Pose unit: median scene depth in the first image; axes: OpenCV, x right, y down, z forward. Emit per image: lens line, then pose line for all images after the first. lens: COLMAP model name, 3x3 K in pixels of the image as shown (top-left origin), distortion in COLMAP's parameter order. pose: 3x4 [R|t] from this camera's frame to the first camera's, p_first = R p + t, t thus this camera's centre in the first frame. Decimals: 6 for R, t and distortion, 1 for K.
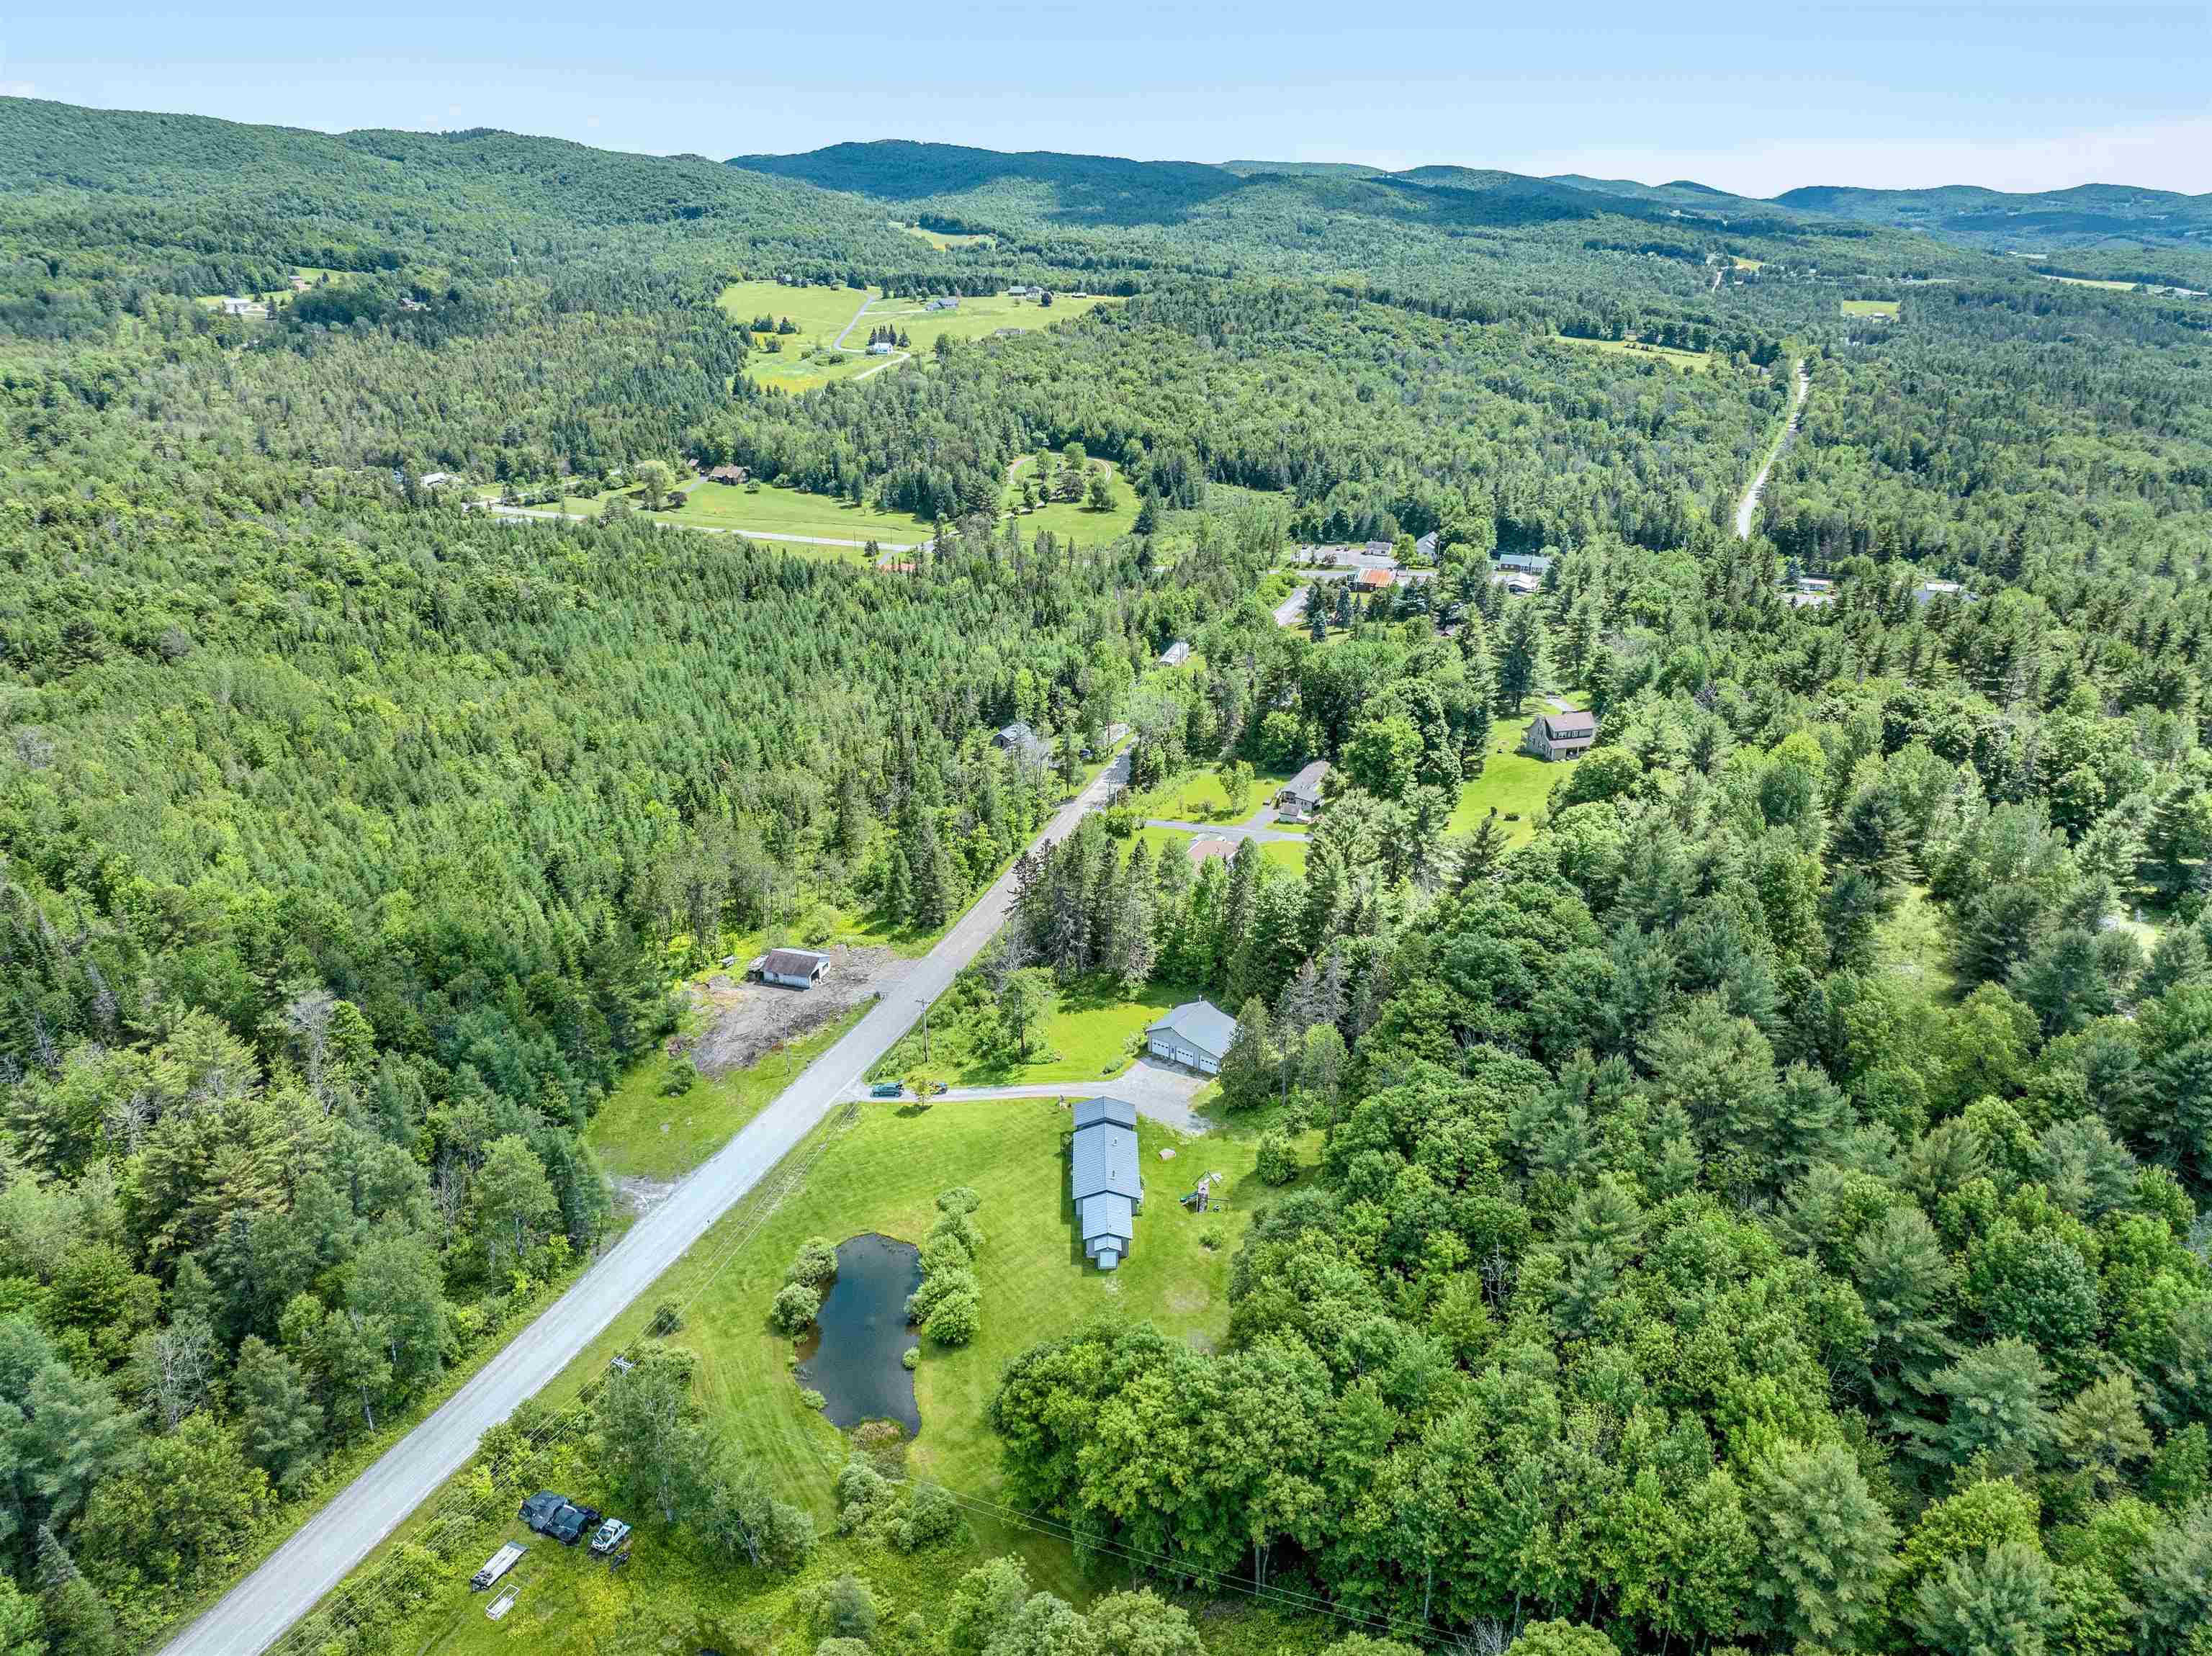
lens RADIAL K [[1566.1, 0, 1101.7], [0, 1566.1, 824.8], [0, 0, 1]] dist [-0.045279, 0.019084]
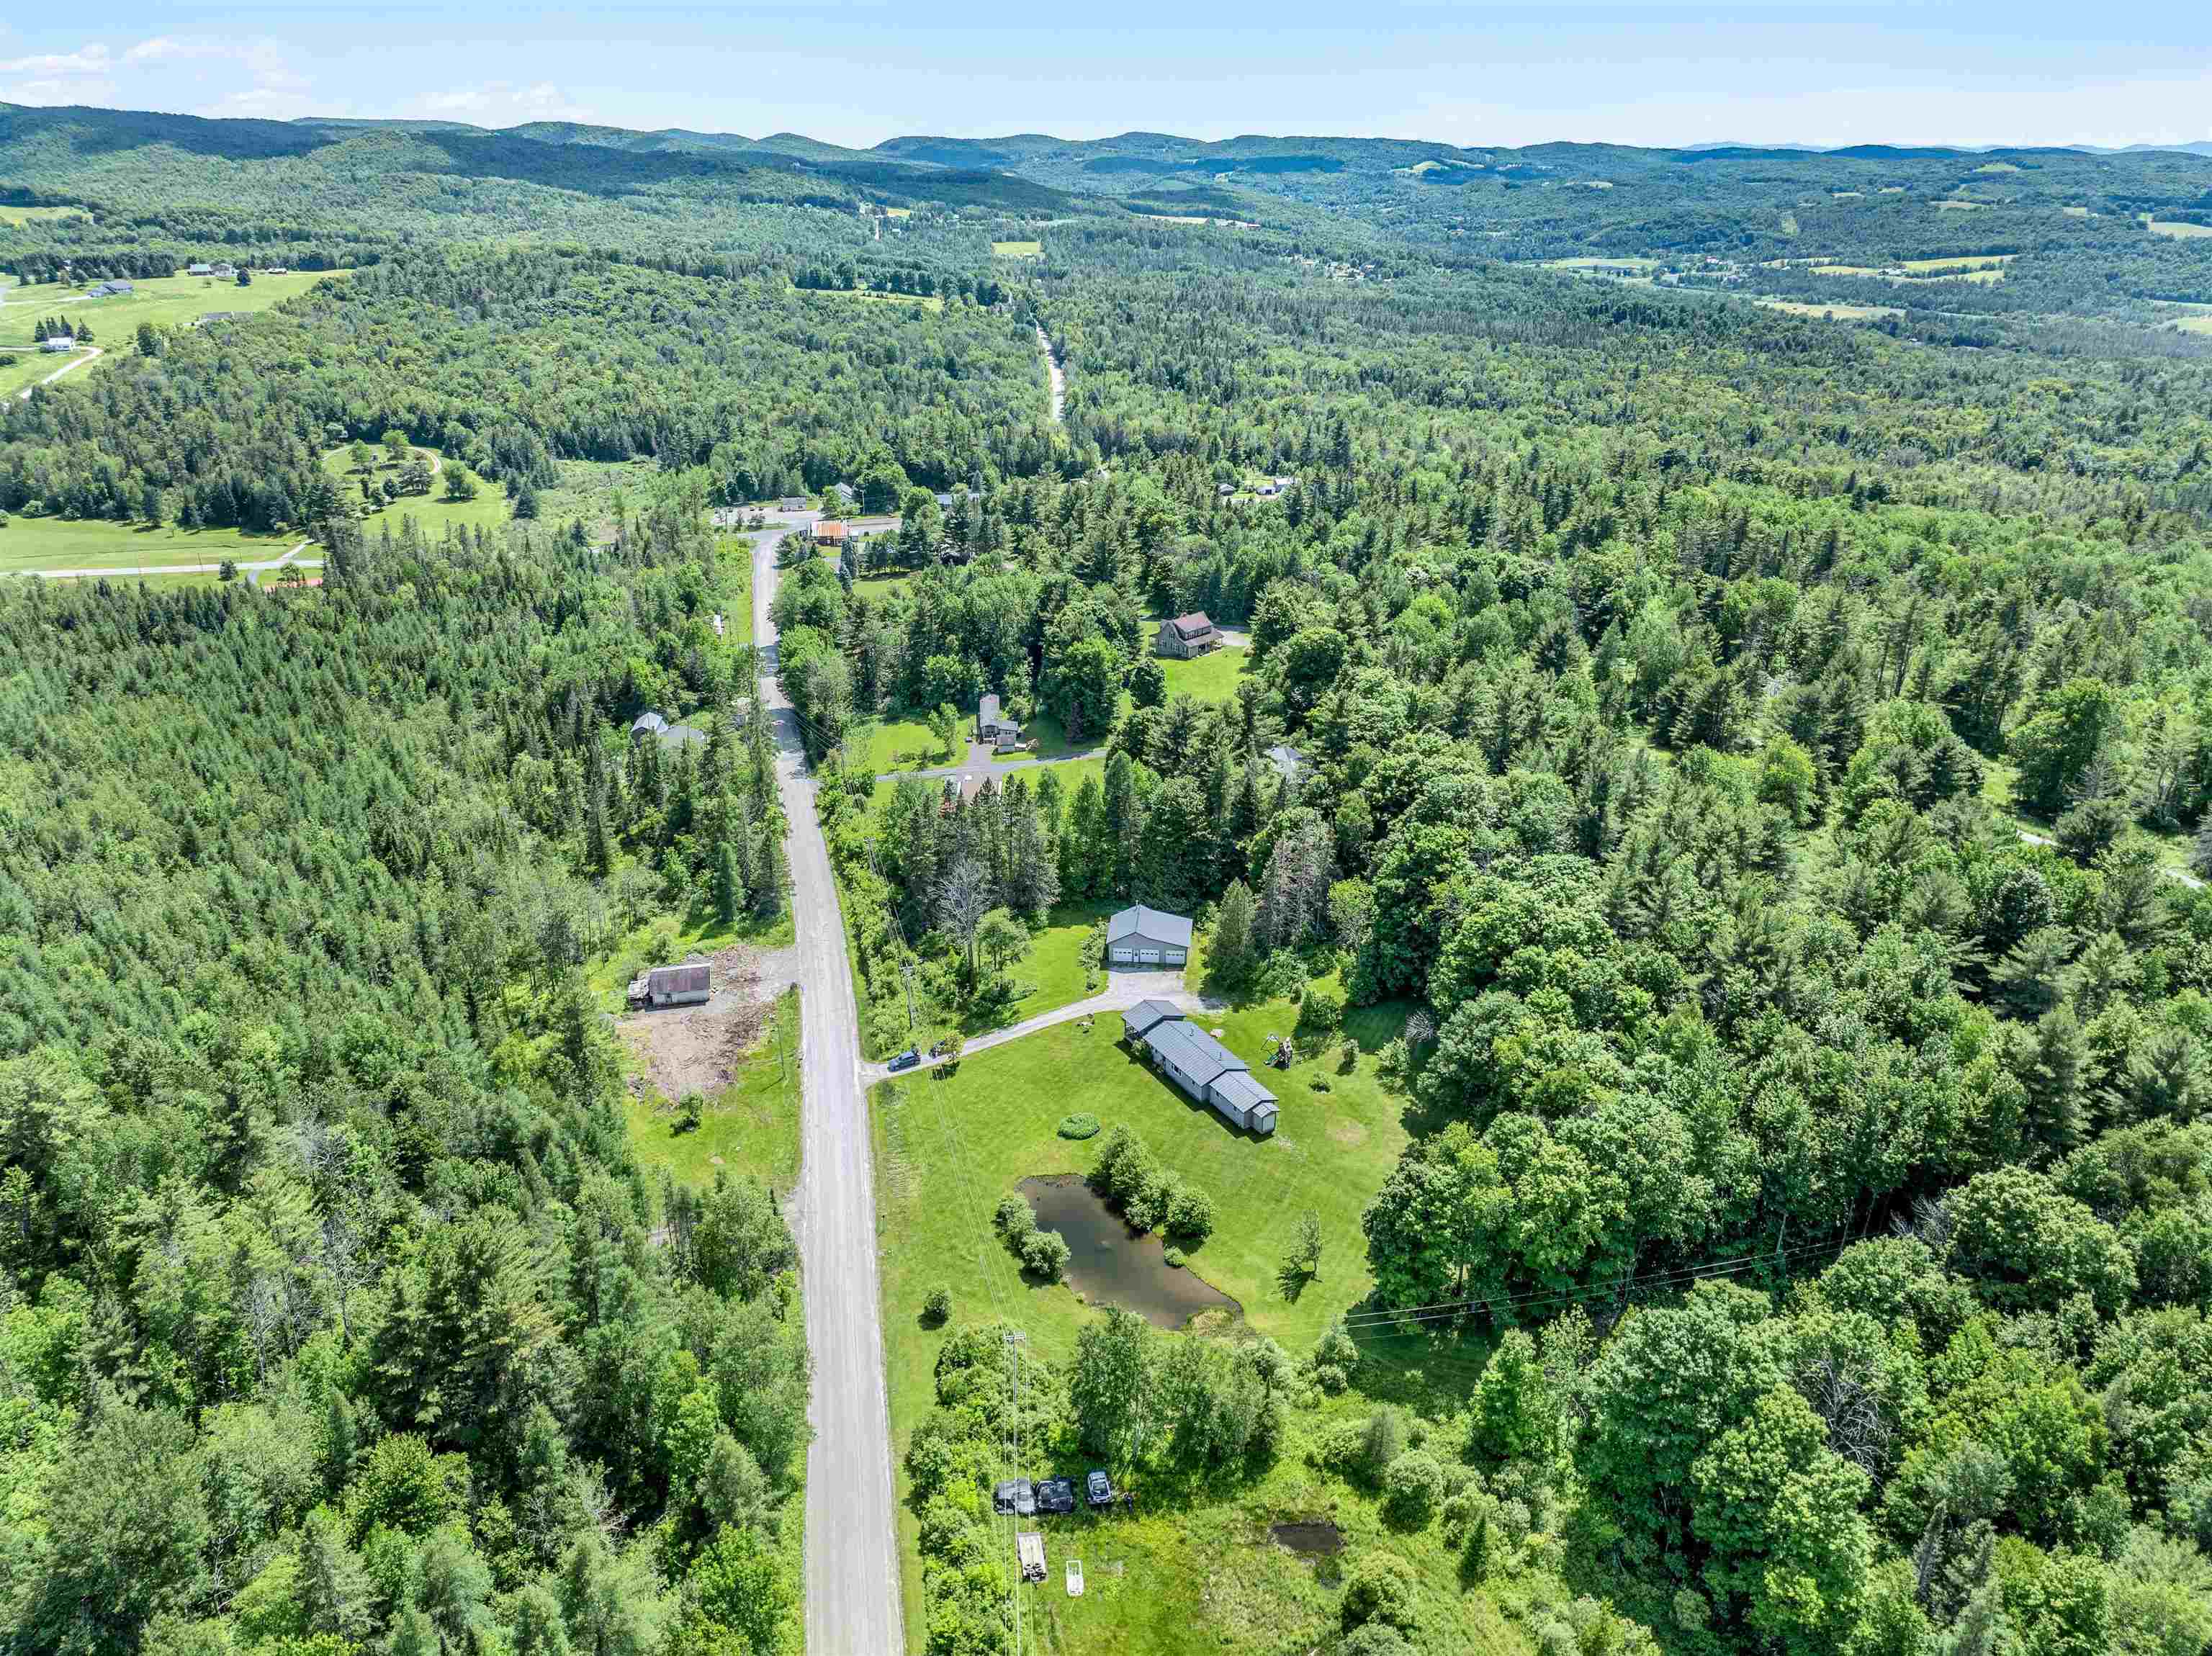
lens RADIAL K [[1566.1, 0, 1101.7], [0, 1566.1, 824.8], [0, 0, 1]] dist [-0.045279, 0.019084]
pose [[0.862065, -0.202135, 0.464741, -0.124908], [0.190350, 0.979019, 0.072728, -0.007008], [-0.469691, 0.025767, 0.882455, 0.015622]]
